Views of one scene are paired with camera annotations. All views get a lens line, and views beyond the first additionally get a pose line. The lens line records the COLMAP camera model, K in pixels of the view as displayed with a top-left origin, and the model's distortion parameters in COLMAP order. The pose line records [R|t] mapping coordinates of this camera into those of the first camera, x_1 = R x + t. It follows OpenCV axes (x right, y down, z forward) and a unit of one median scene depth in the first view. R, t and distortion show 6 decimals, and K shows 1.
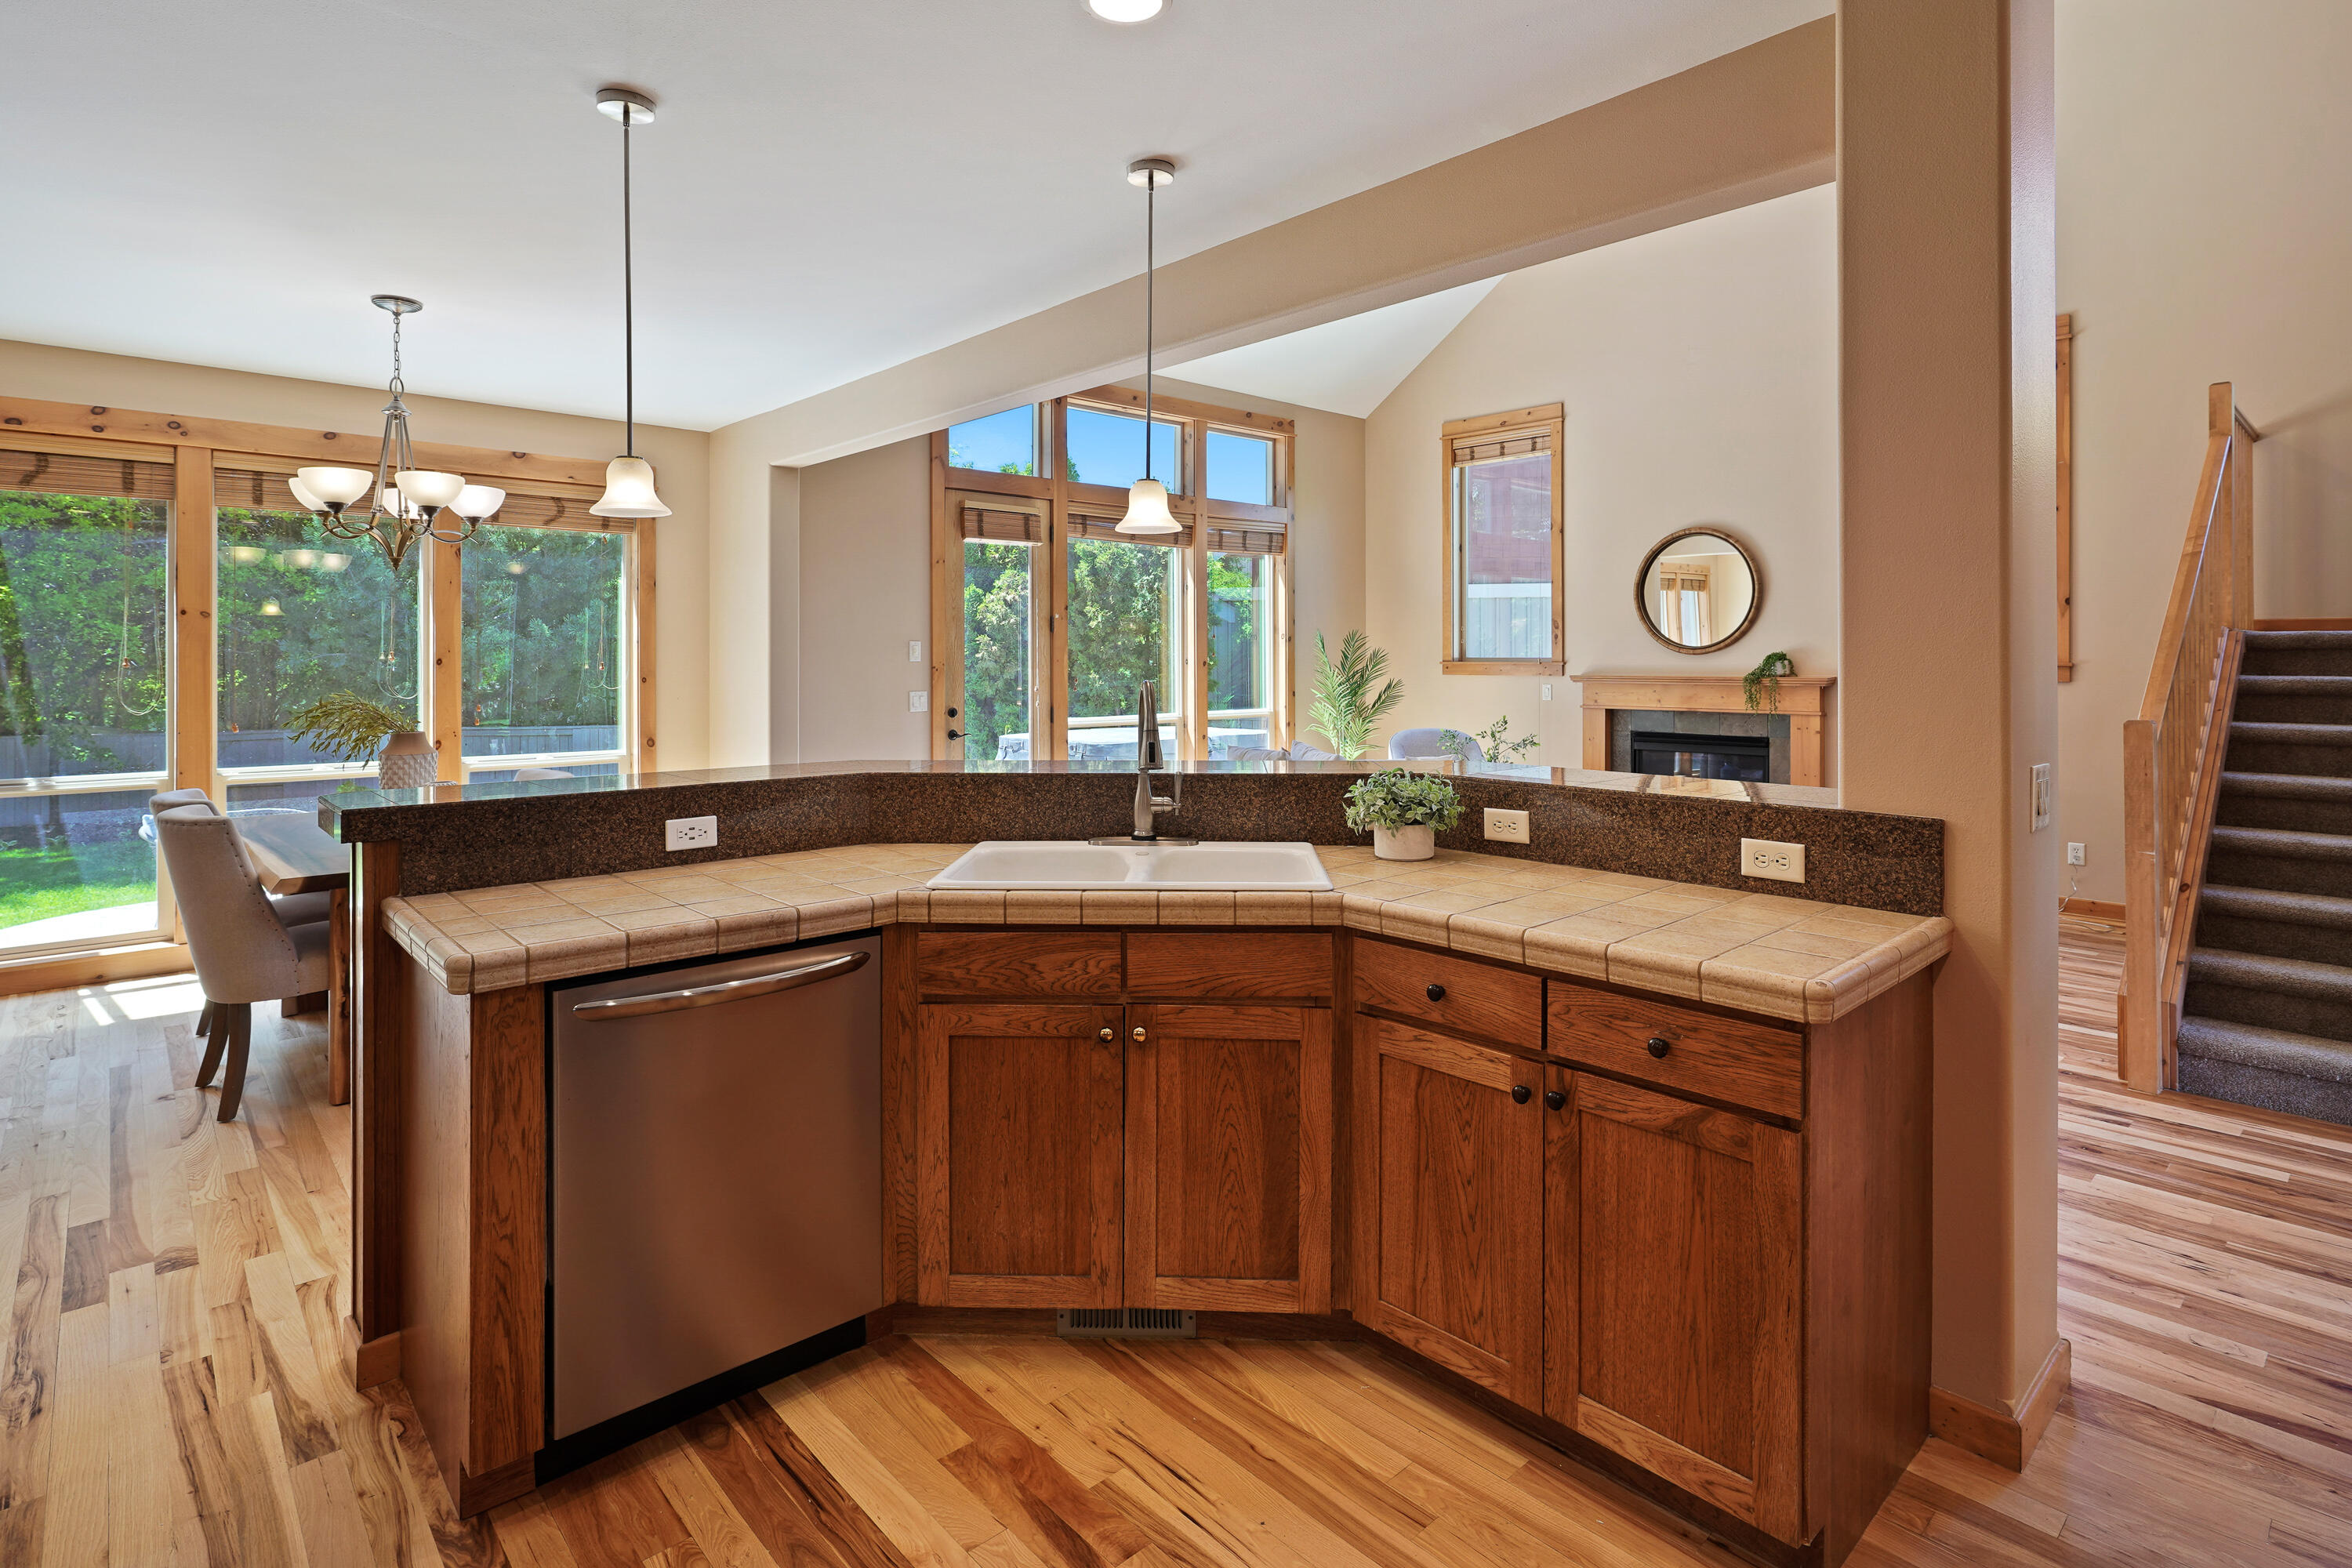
lens RADIAL K [[1135.2, 0, 1201.1], [0, 1135.2, 670.2], [0, 0, 1]] dist [-0.008869, 0.004572]
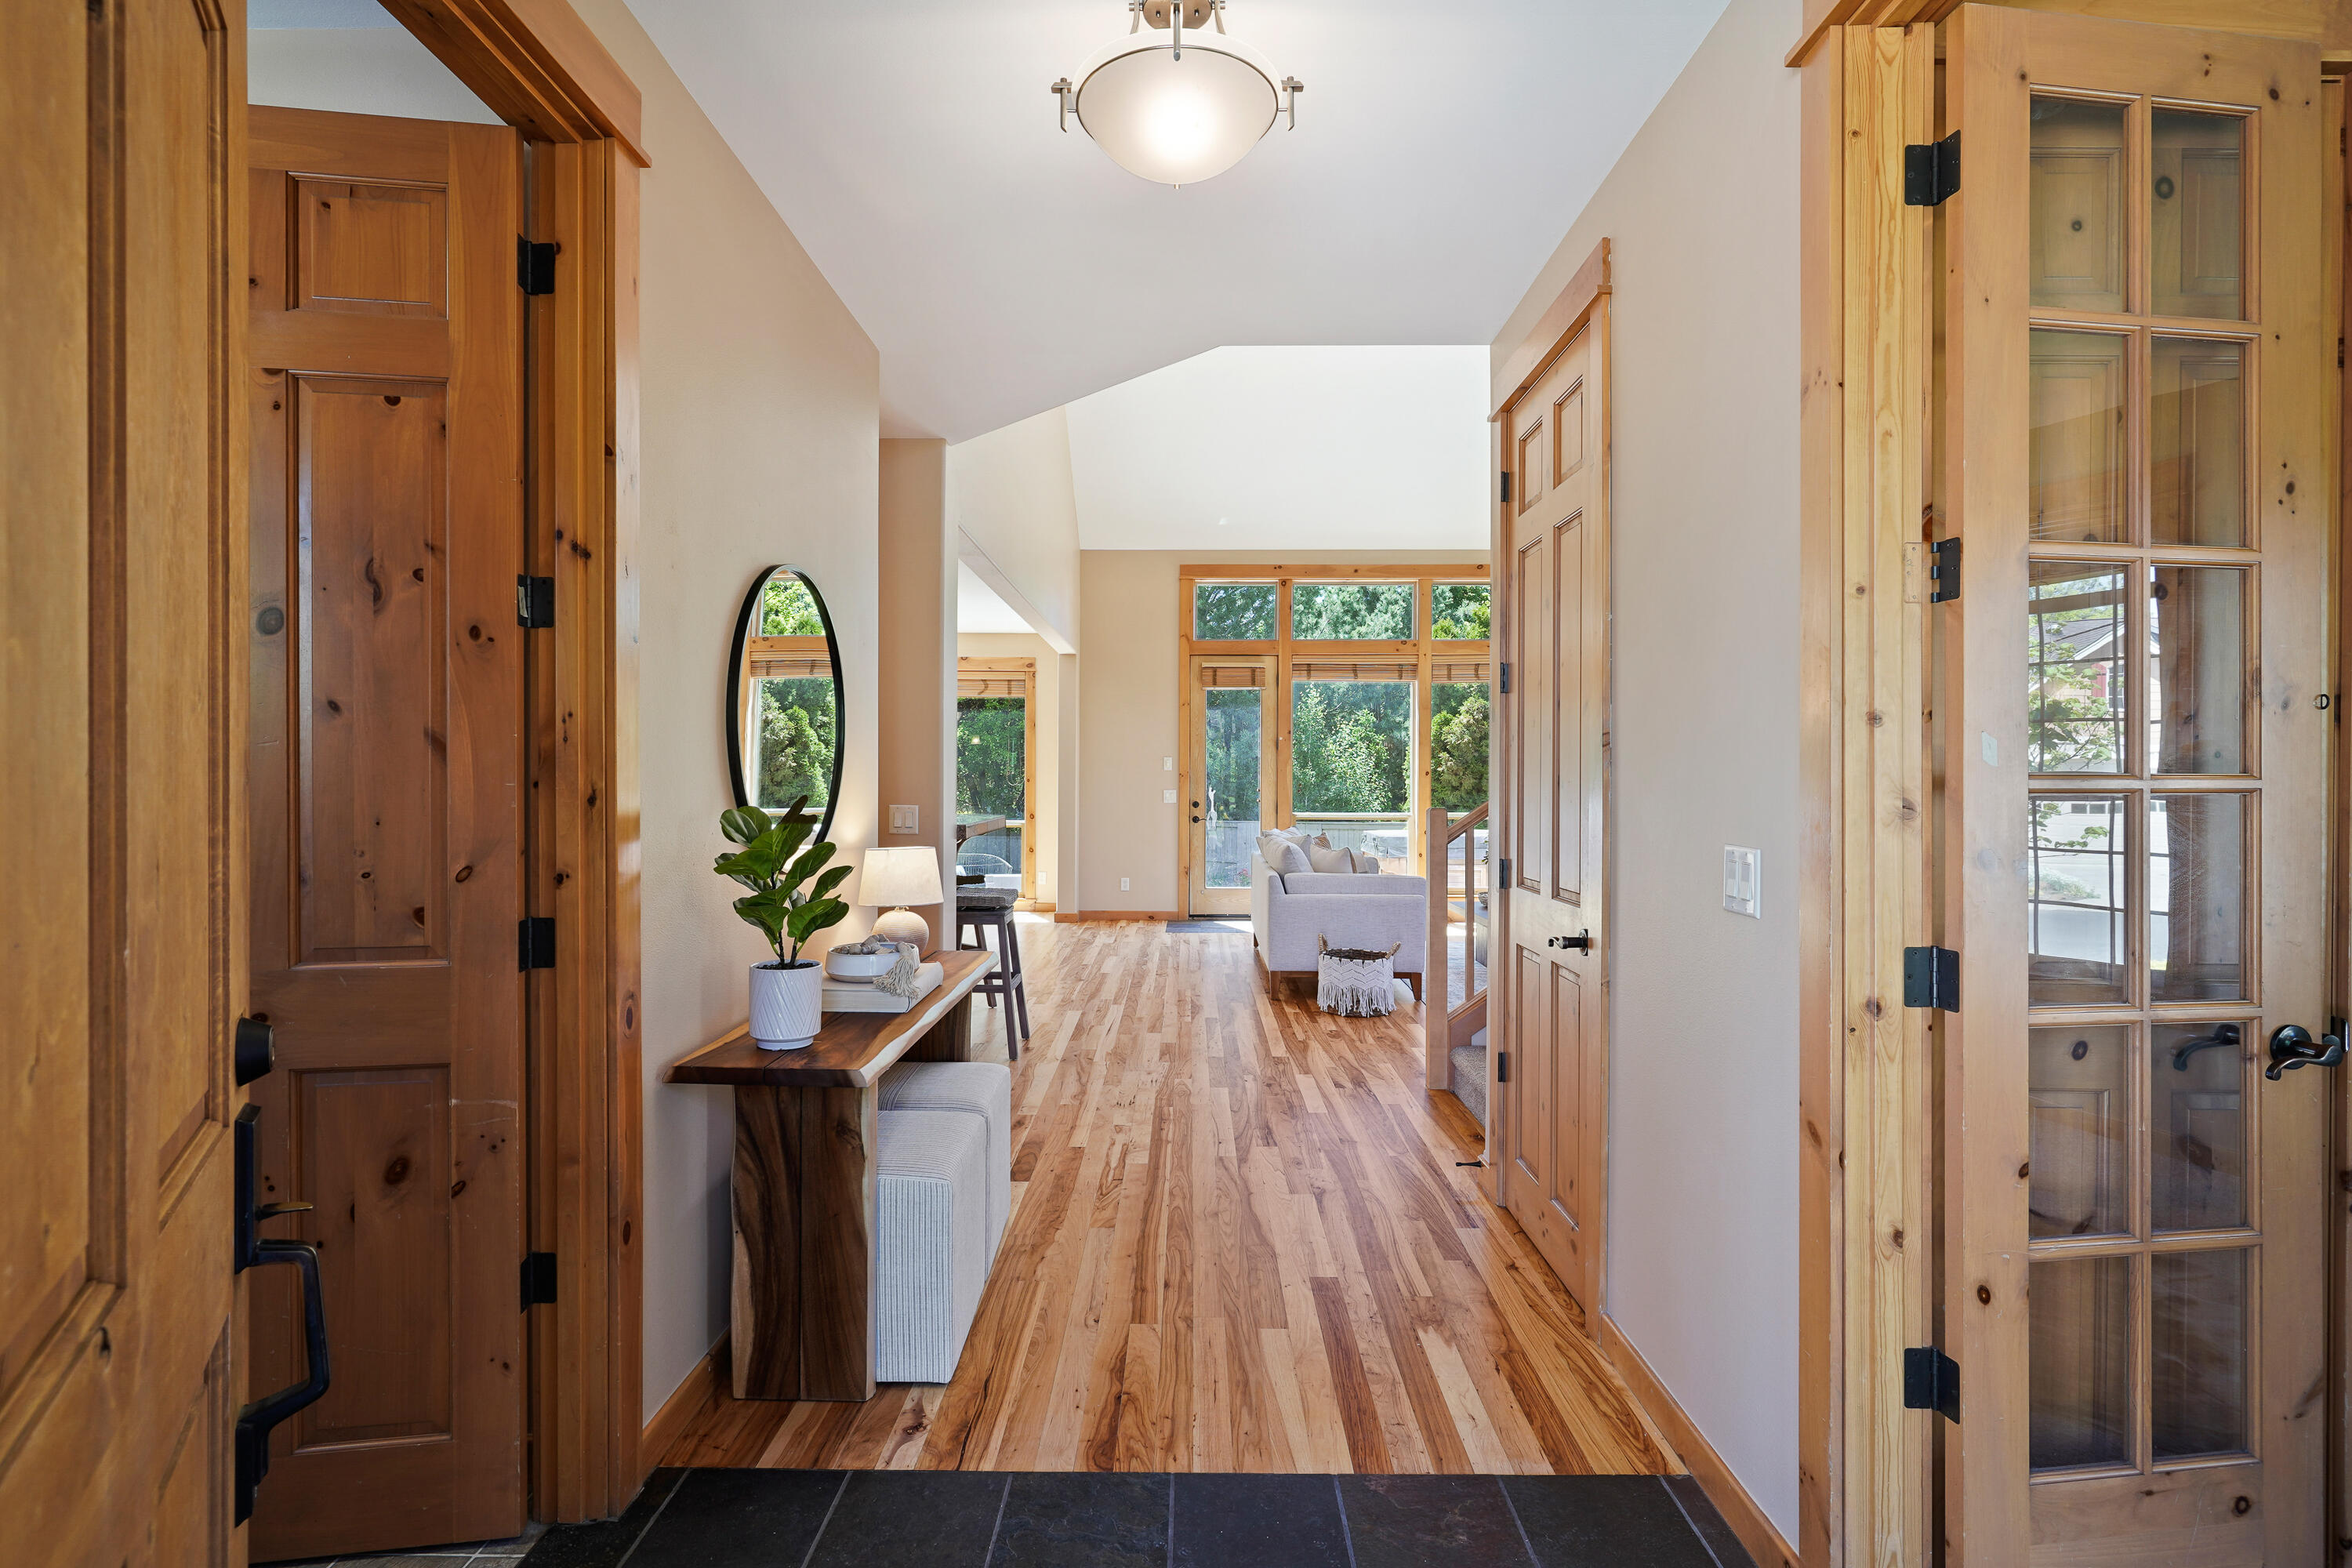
lens RADIAL K [[1135.2, 0, 1215.1], [0, 1135.2, 780.2], [0, 0, 1]] dist [-0.008869, 0.004572]
pose [[0.748342, 0.005404, -0.663292, 0.714529], [-0.009983, 0.999945, -0.003117, 0.008335], [0.663238, 0.008954, 0.748355, -0.091918]]
